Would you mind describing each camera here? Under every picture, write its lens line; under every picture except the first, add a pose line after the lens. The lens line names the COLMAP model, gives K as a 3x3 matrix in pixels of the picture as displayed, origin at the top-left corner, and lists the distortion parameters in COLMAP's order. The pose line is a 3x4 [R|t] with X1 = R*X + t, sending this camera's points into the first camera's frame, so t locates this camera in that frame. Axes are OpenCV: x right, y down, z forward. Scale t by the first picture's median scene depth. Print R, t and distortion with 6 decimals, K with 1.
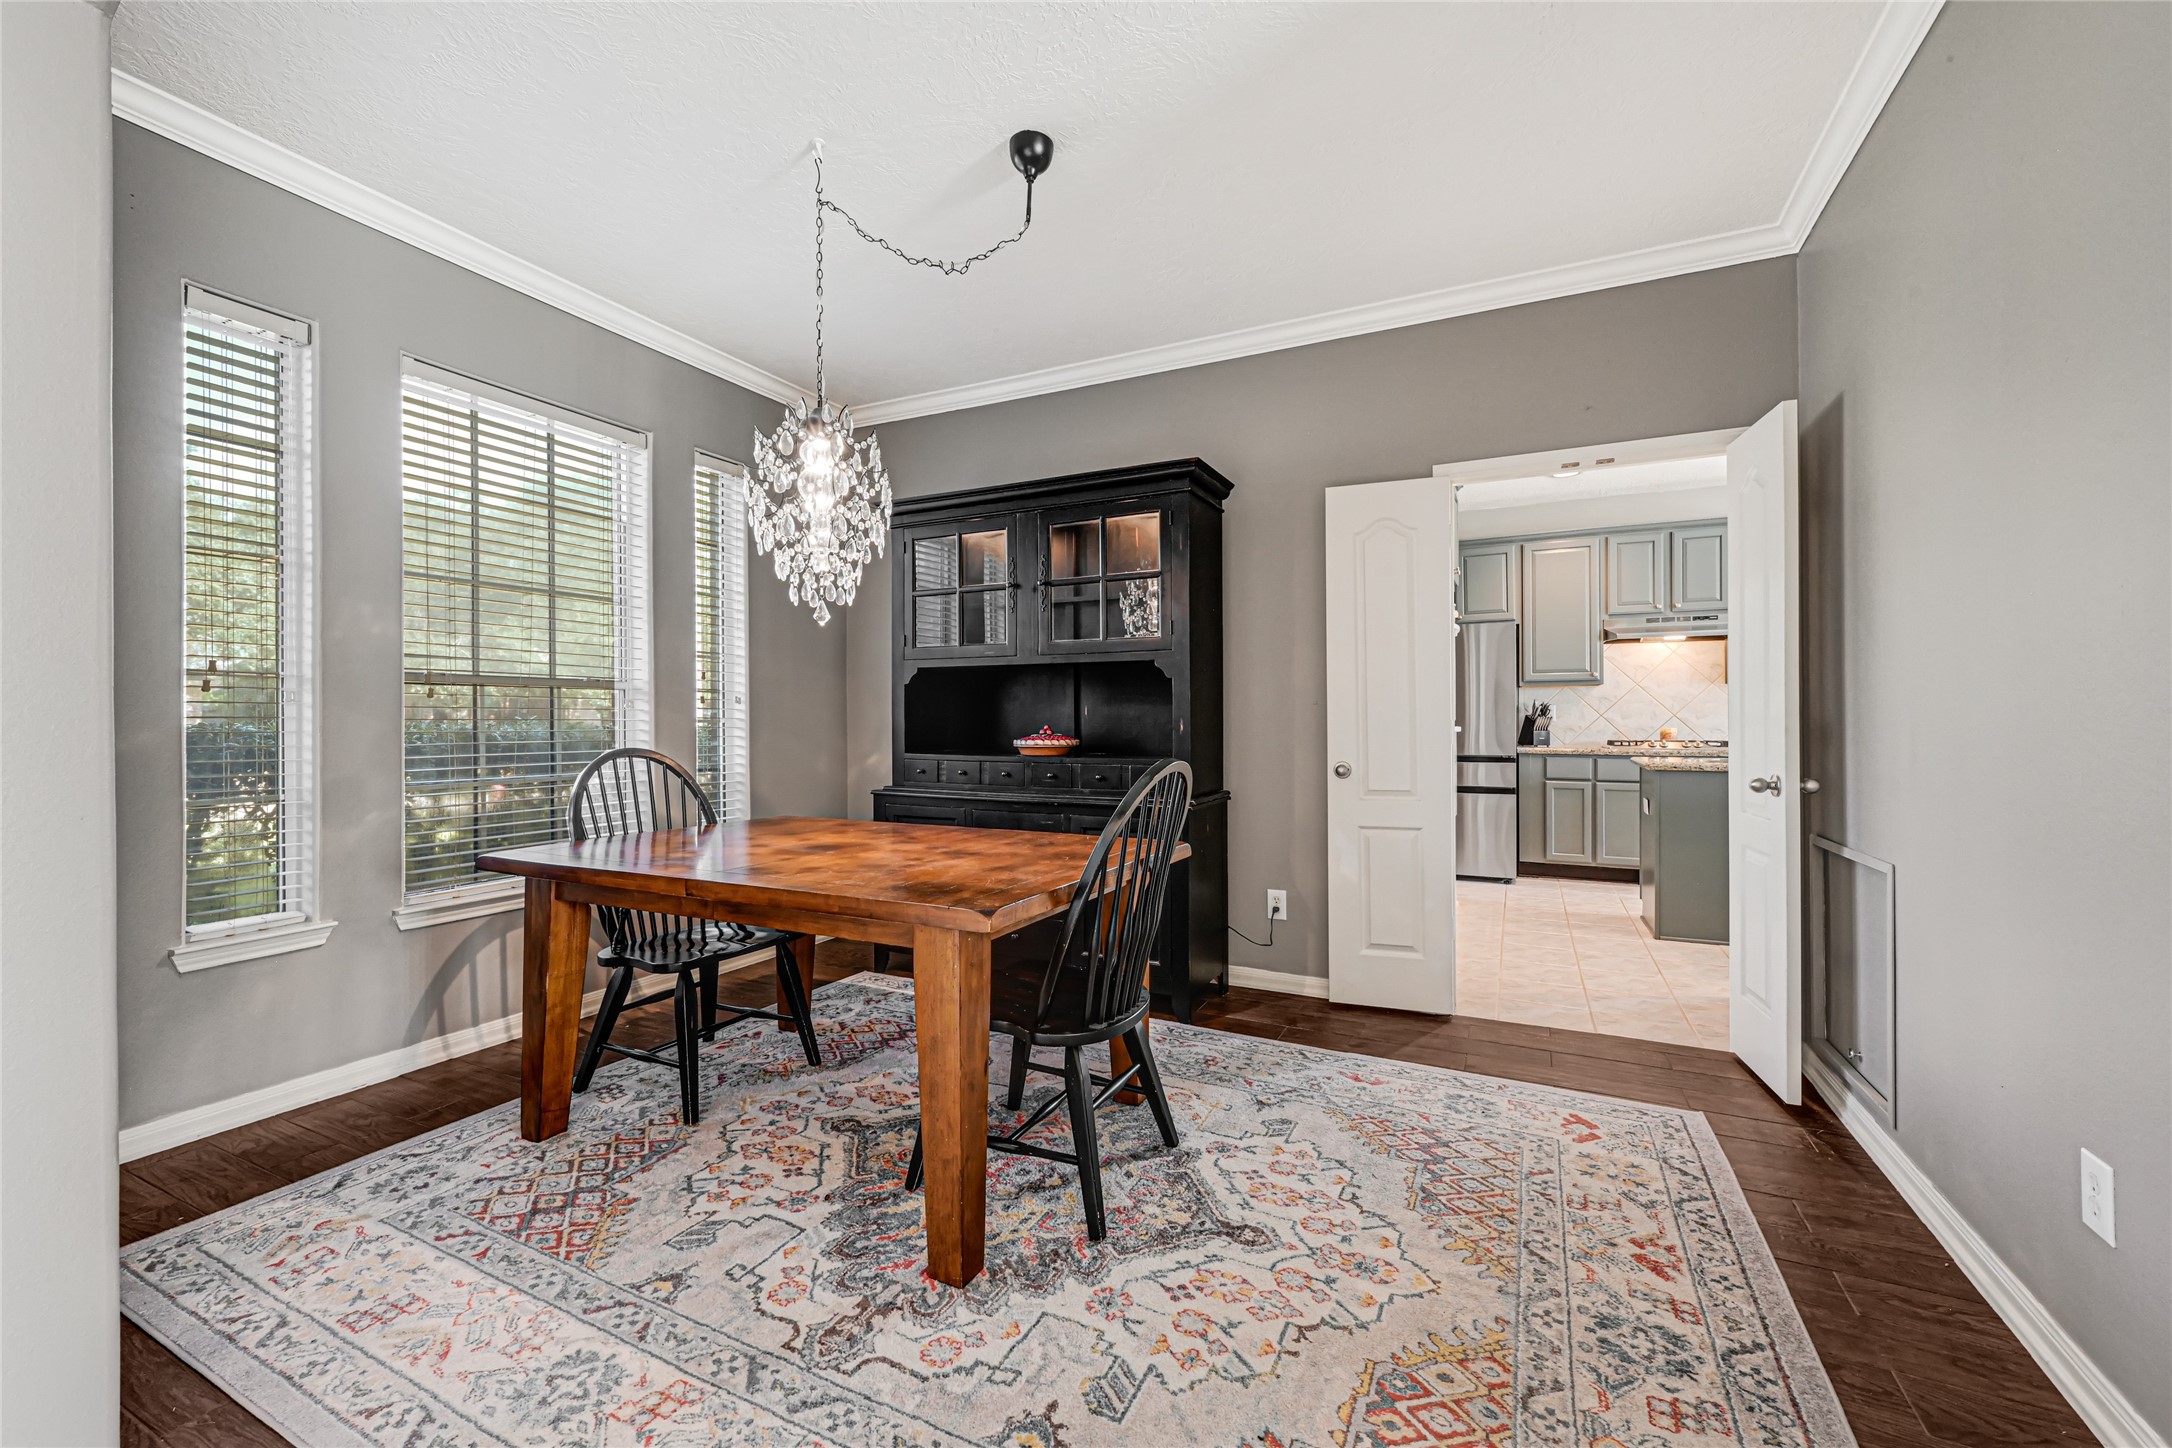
lens RADIAL K [[876.2, 0, 1090.3], [0, 876.2, 718.7], [0, 0, 1]] dist [0.000191, 0.000911]
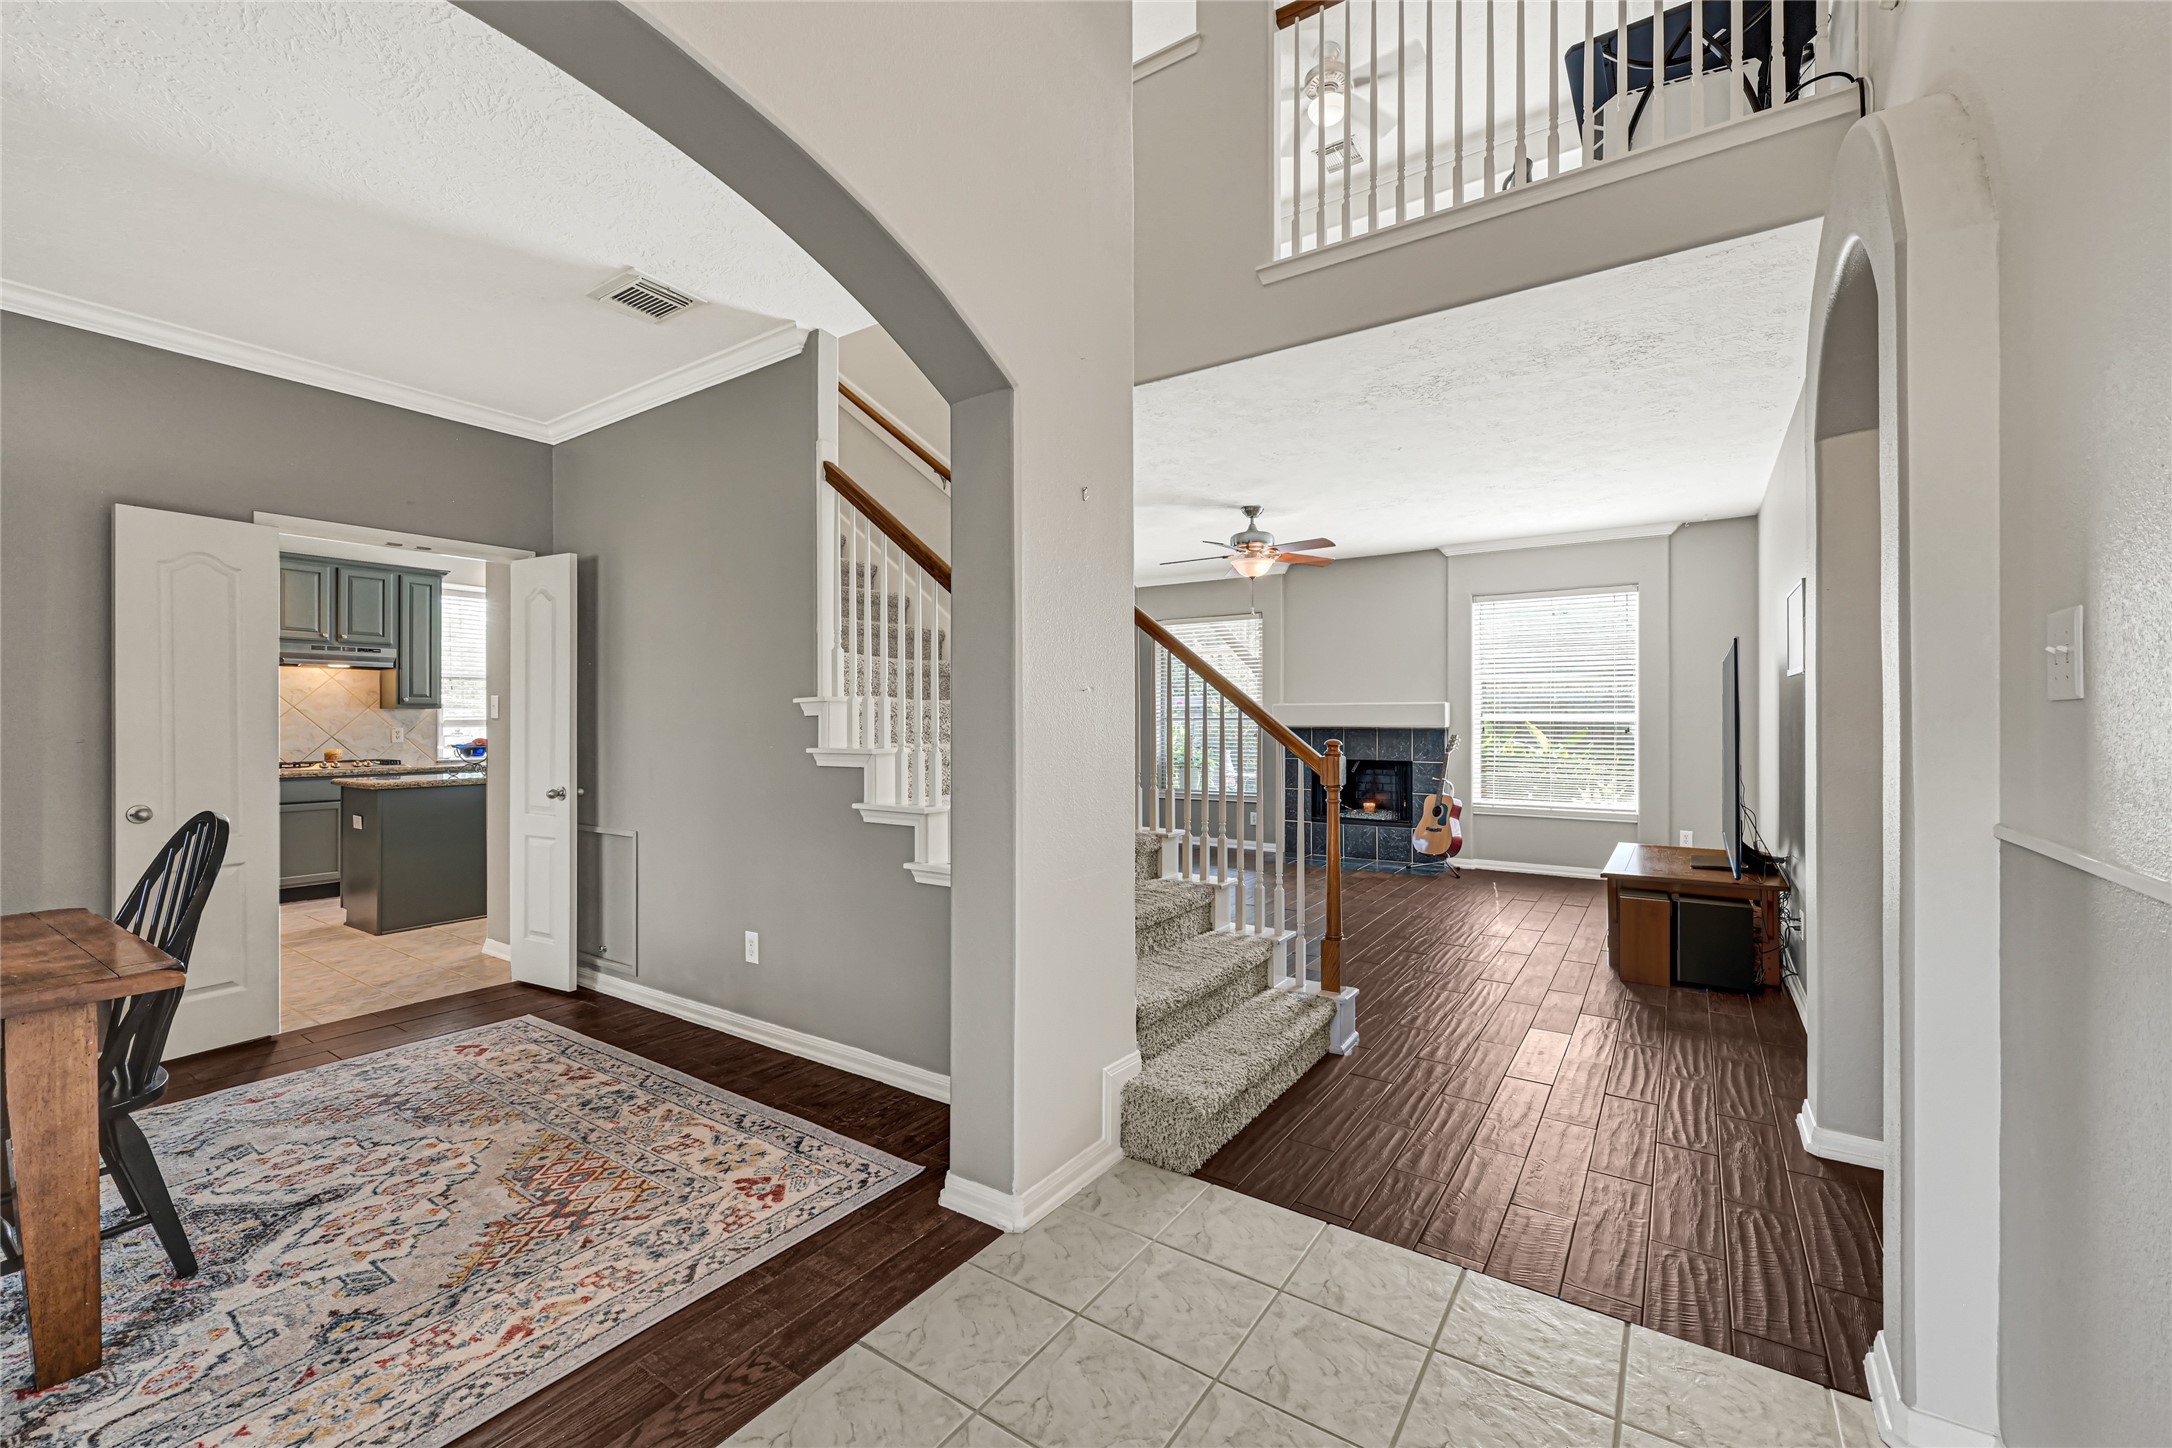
lens RADIAL K [[876.2, 0, 1093.7], [0, 876.2, 717.0], [0, 0, 1]] dist [0.000191, 0.000911]
pose [[0.135406, 0.006655, 0.990768, -0.685293], [0.001014, 0.999976, -0.006855, -0.051188], [-0.990790, 0.001933, 0.135396, -0.169923]]
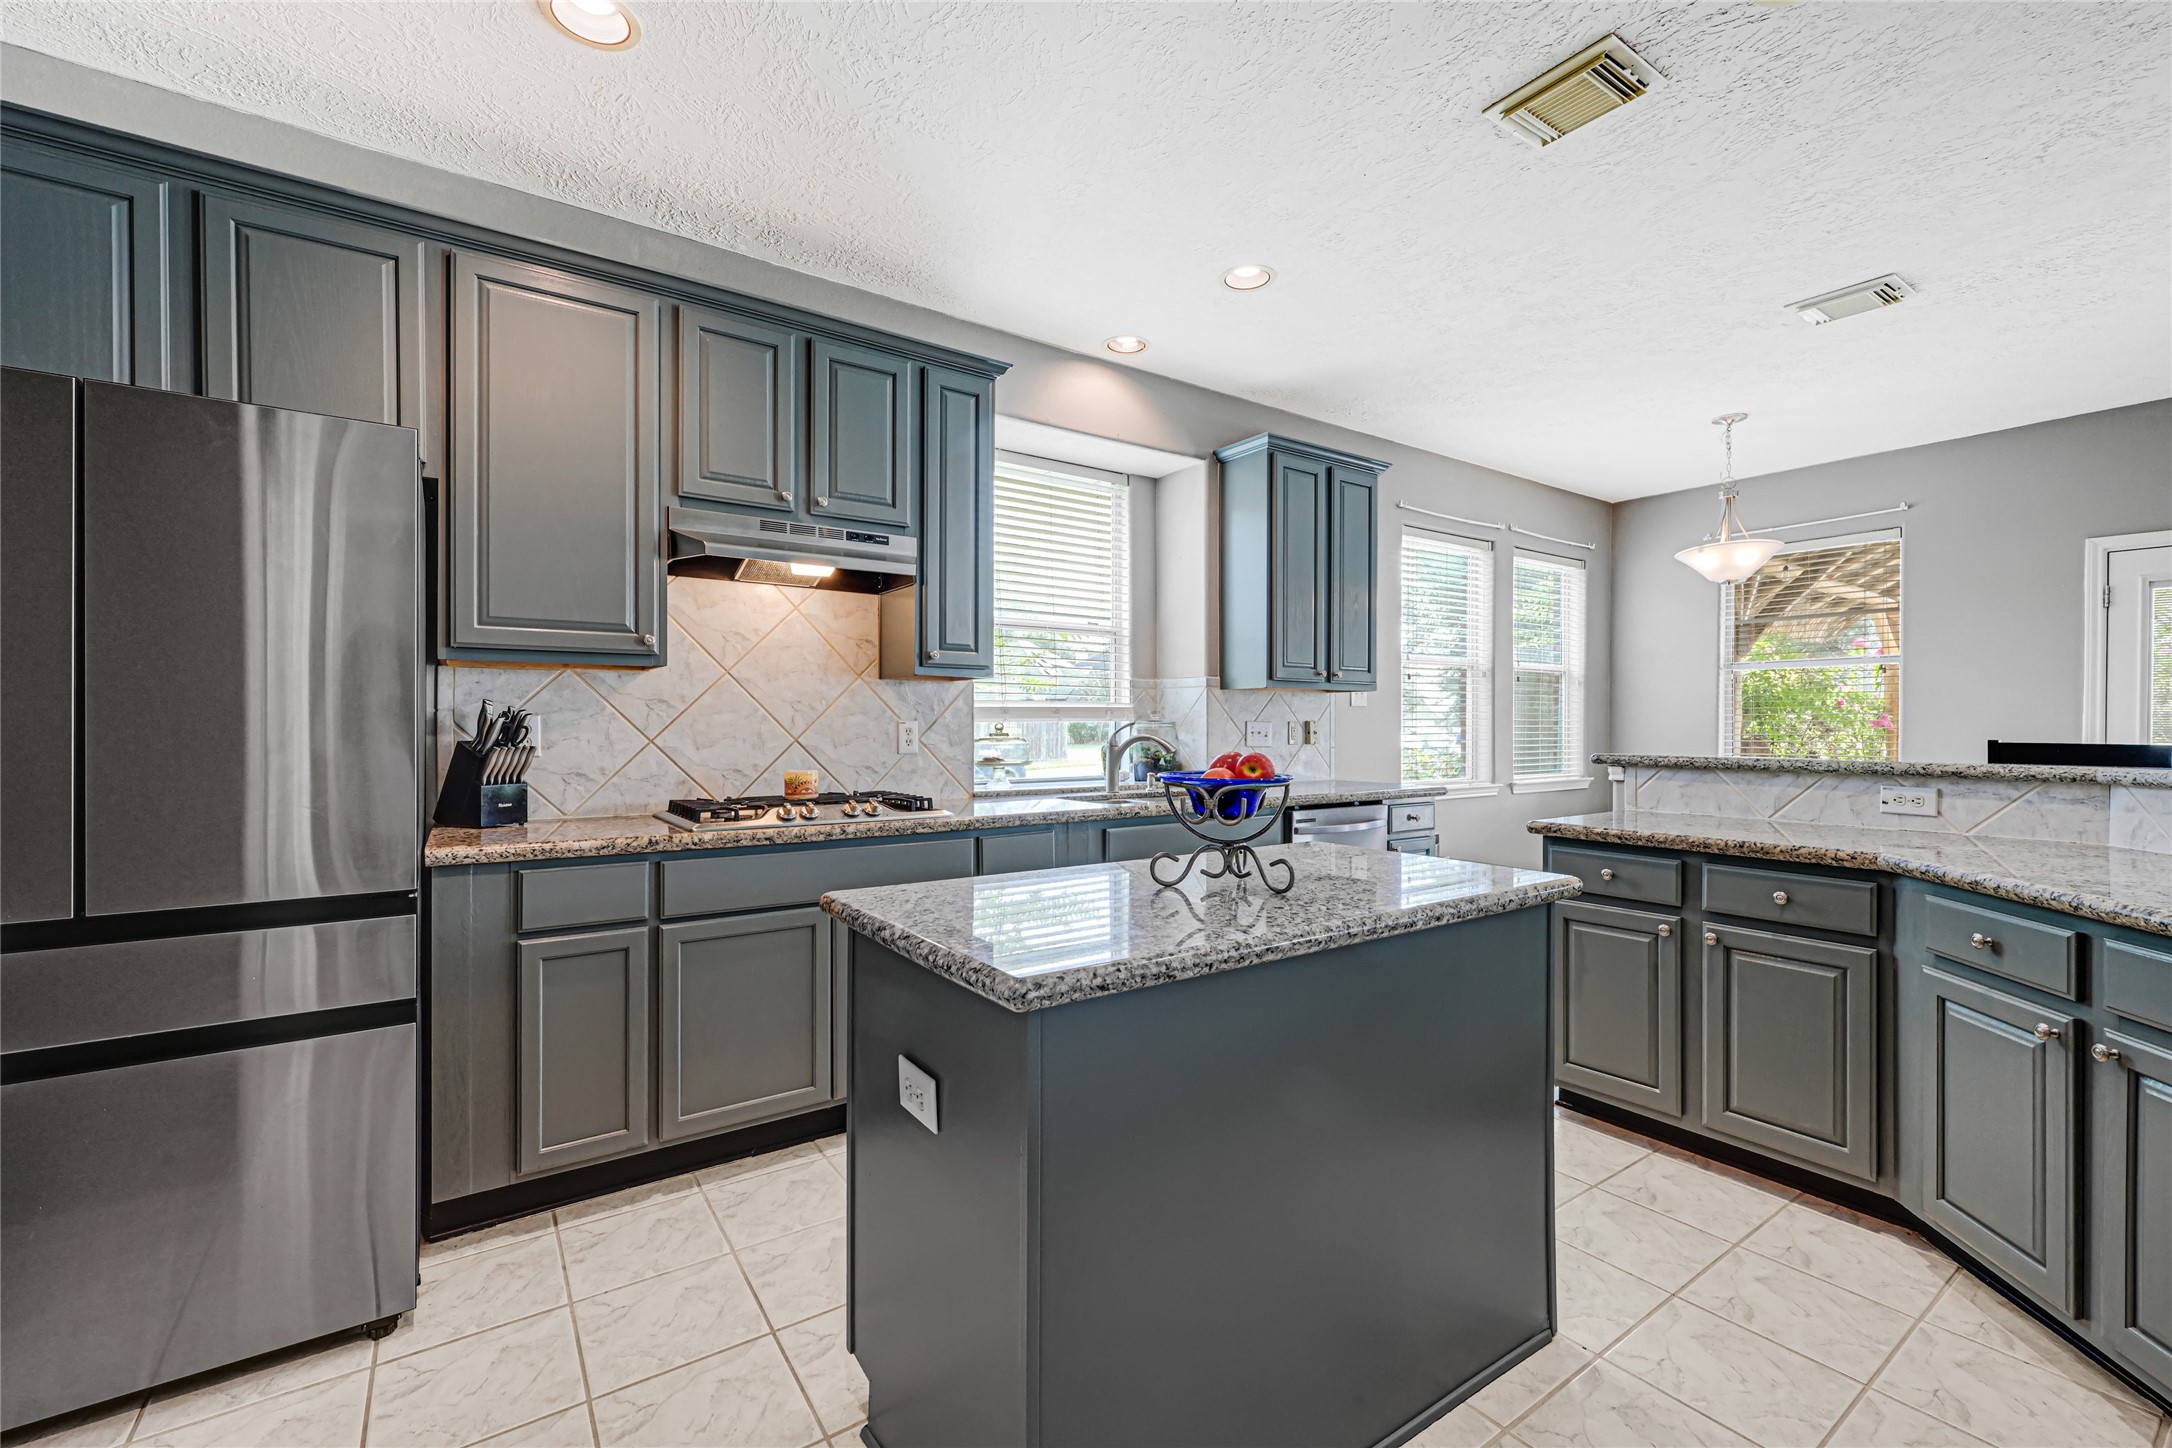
lens RADIAL K [[880.9, 0, 1076.7], [0, 880.9, 727.0], [0, 0, 1]] dist [-0.003652, 0.000237]
pose [[0.489908, -0.000284, 0.871774, 0.817648], [-0.004774, 0.999984, 0.003008, -0.034012], [-0.871761, -0.005635, 0.489899, 1.604430]]
